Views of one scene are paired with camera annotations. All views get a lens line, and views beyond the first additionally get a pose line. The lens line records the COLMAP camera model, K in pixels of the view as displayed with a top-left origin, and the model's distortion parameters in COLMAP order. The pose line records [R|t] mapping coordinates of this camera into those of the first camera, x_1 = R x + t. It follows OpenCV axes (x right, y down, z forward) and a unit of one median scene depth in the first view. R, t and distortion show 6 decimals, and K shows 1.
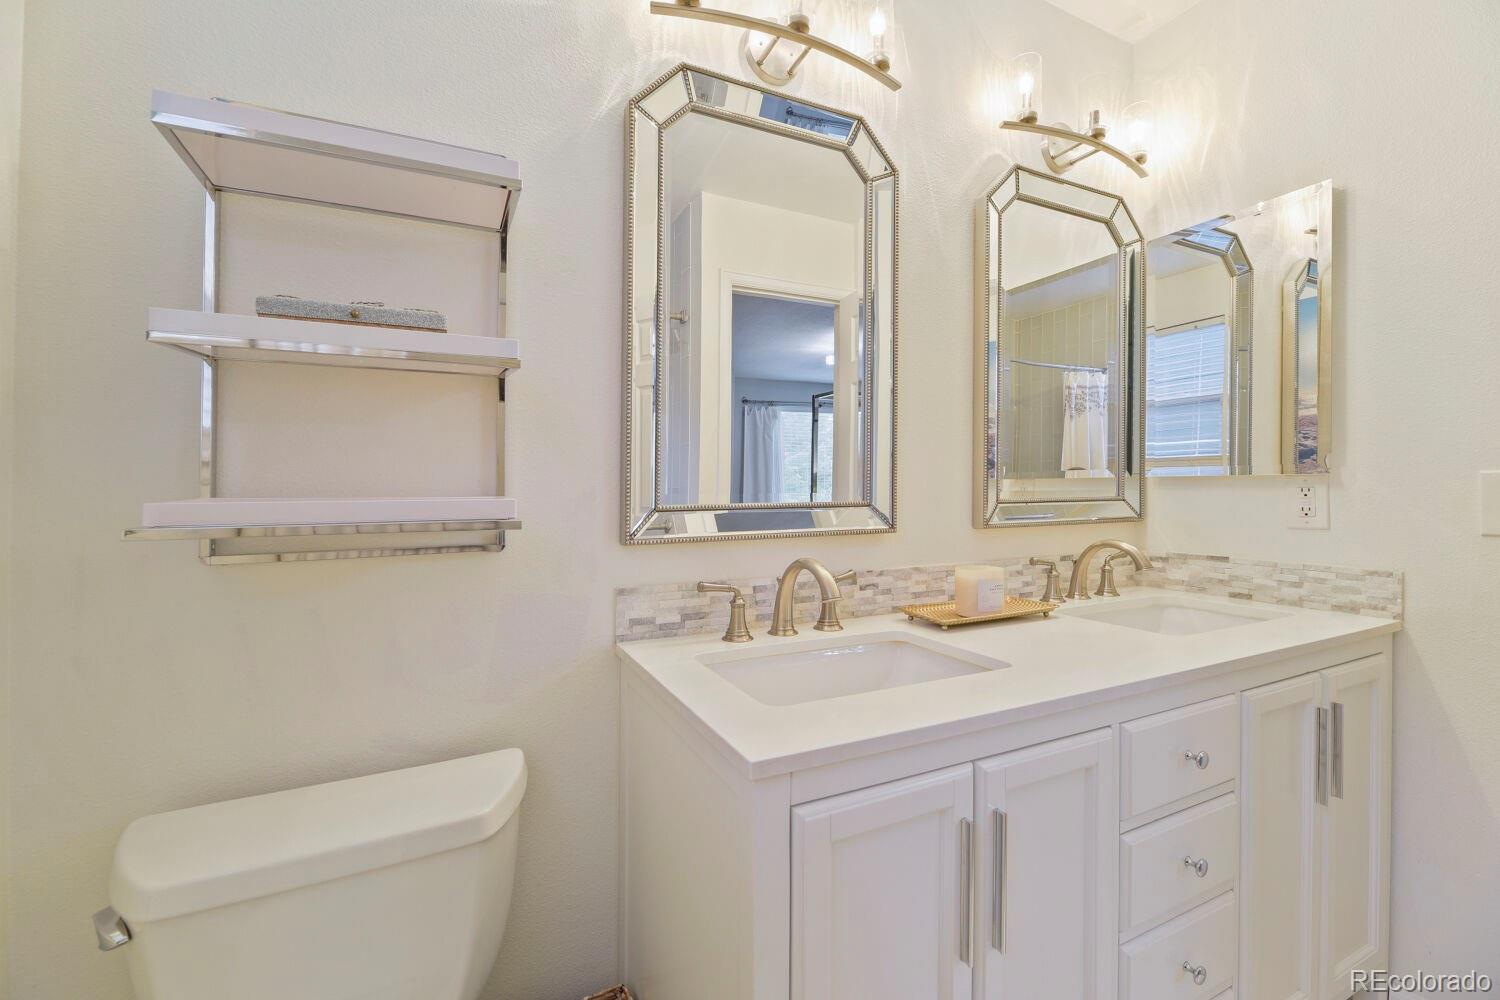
lens RADIAL K [[626.2, 0, 748.7], [0, 626.2, 492.1], [0, 0, 1]] dist [-0.006294, -0.000738]
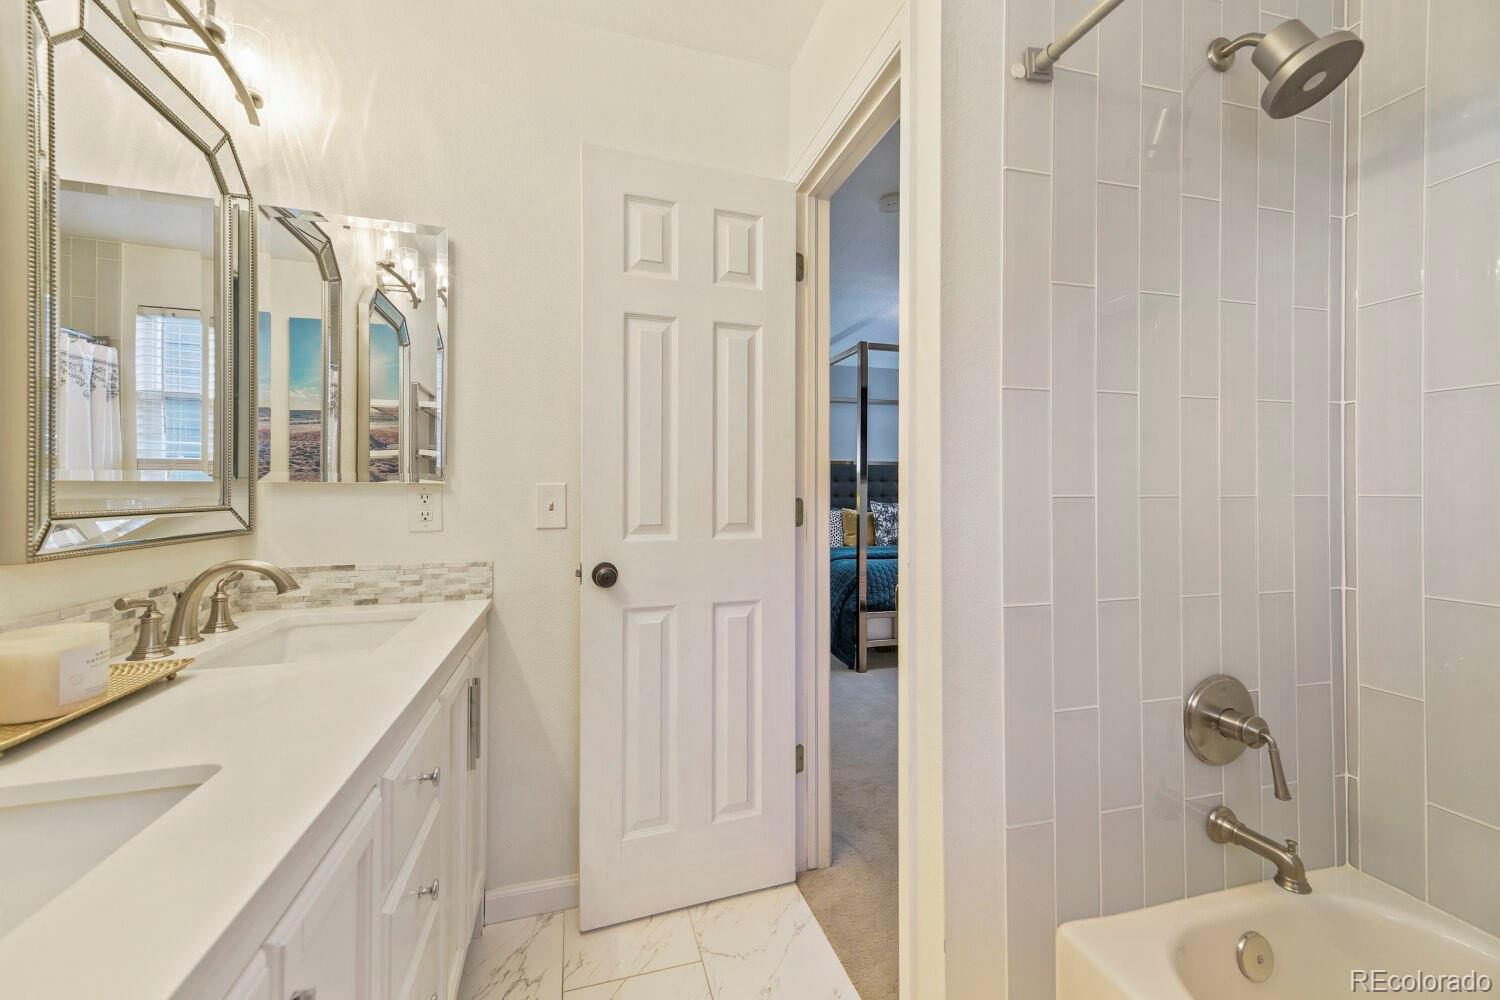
lens RADIAL K [[602.2, 0, 751.7], [0, 602.2, 499.3], [0, 0, 1]] dist [0.011850, 0.000450]
pose [[0.162267, -0.004571, 0.986736, -0.074059], [0.003193, 0.999986, 0.004107, -0.001835], [-0.986742, 0.002484, 0.162280, 0.219017]]
